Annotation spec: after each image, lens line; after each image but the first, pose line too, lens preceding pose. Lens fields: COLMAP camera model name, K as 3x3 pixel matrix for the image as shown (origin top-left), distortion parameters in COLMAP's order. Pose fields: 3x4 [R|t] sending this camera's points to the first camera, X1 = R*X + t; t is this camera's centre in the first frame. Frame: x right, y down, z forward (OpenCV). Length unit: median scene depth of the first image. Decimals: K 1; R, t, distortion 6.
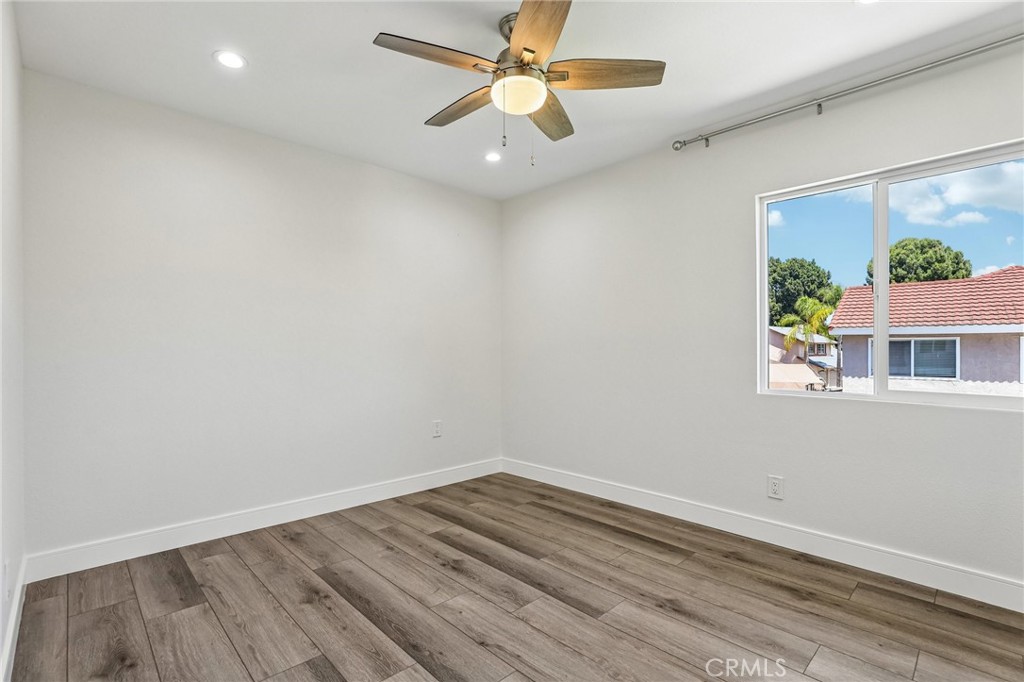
lens RADIAL K [[481.8, 0, 522.2], [0, 481.8, 346.4], [0, 0, 1]] dist [-0.030380, 0.010289]
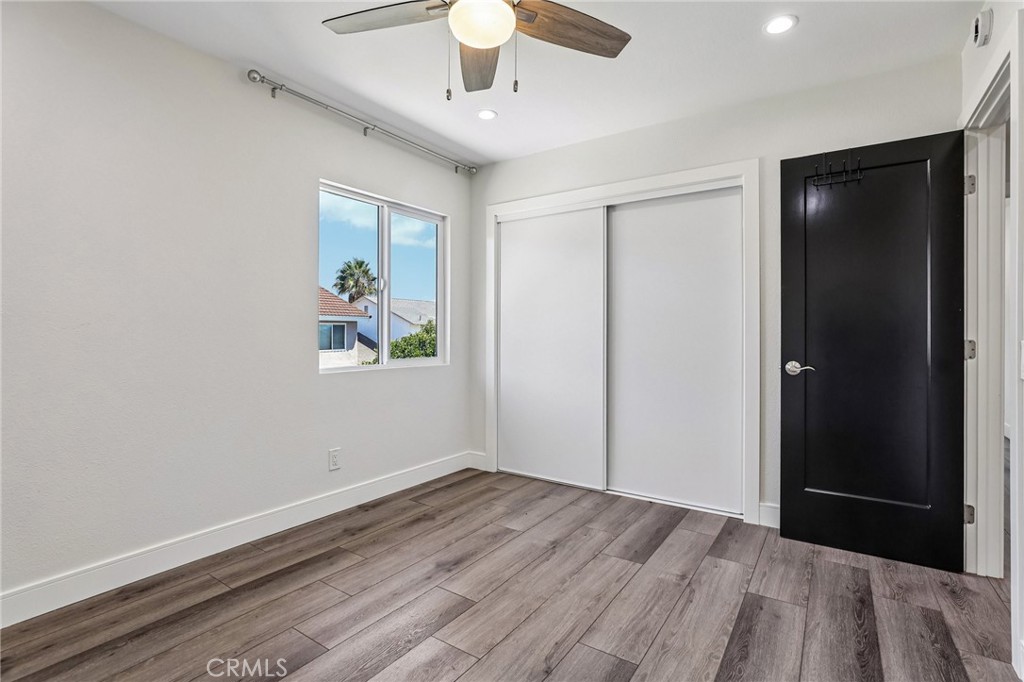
lens RADIAL K [[481.8, 0, 513.1], [0, 481.8, 334.7], [0, 0, 1]] dist [-0.030380, 0.010289]
pose [[-0.187265, -0.006531, 0.982288, -0.749953], [-0.006240, 0.999966, 0.005459, 0.006605], [-0.982290, -0.005107, -0.187299, 1.005837]]
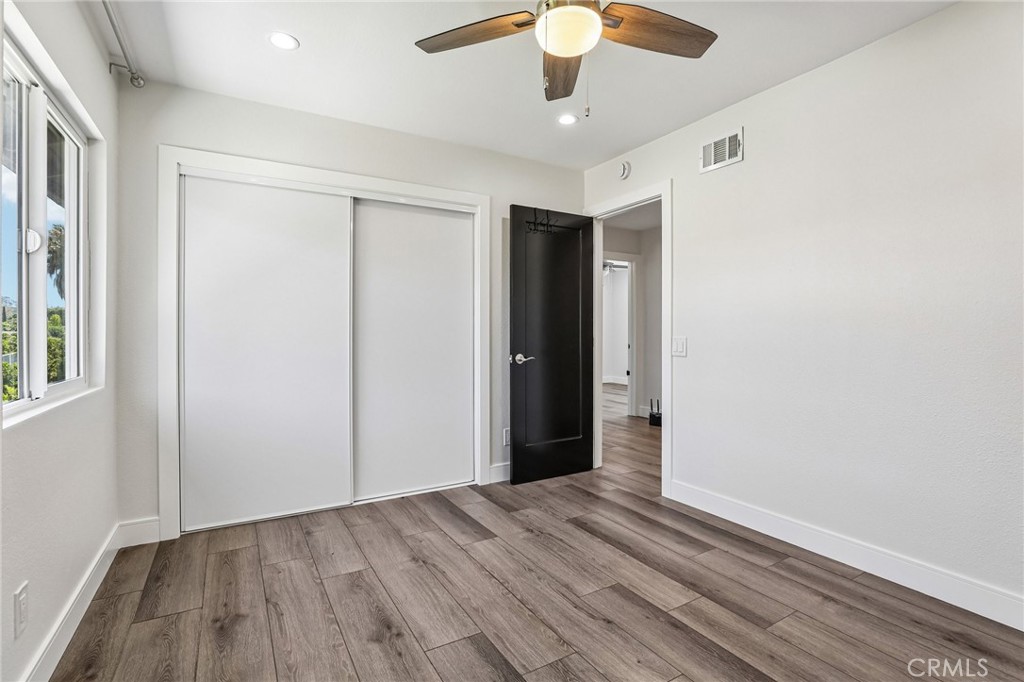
lens RADIAL K [[481.8, 0, 505.5], [0, 481.8, 331.7], [0, 0, 1]] dist [-0.030380, 0.010289]
pose [[-0.966438, -0.004138, 0.256867, -0.105874], [-0.004817, 0.999986, -0.002013, 0.002757], [-0.256855, -0.003183, -0.966445, 1.681064]]
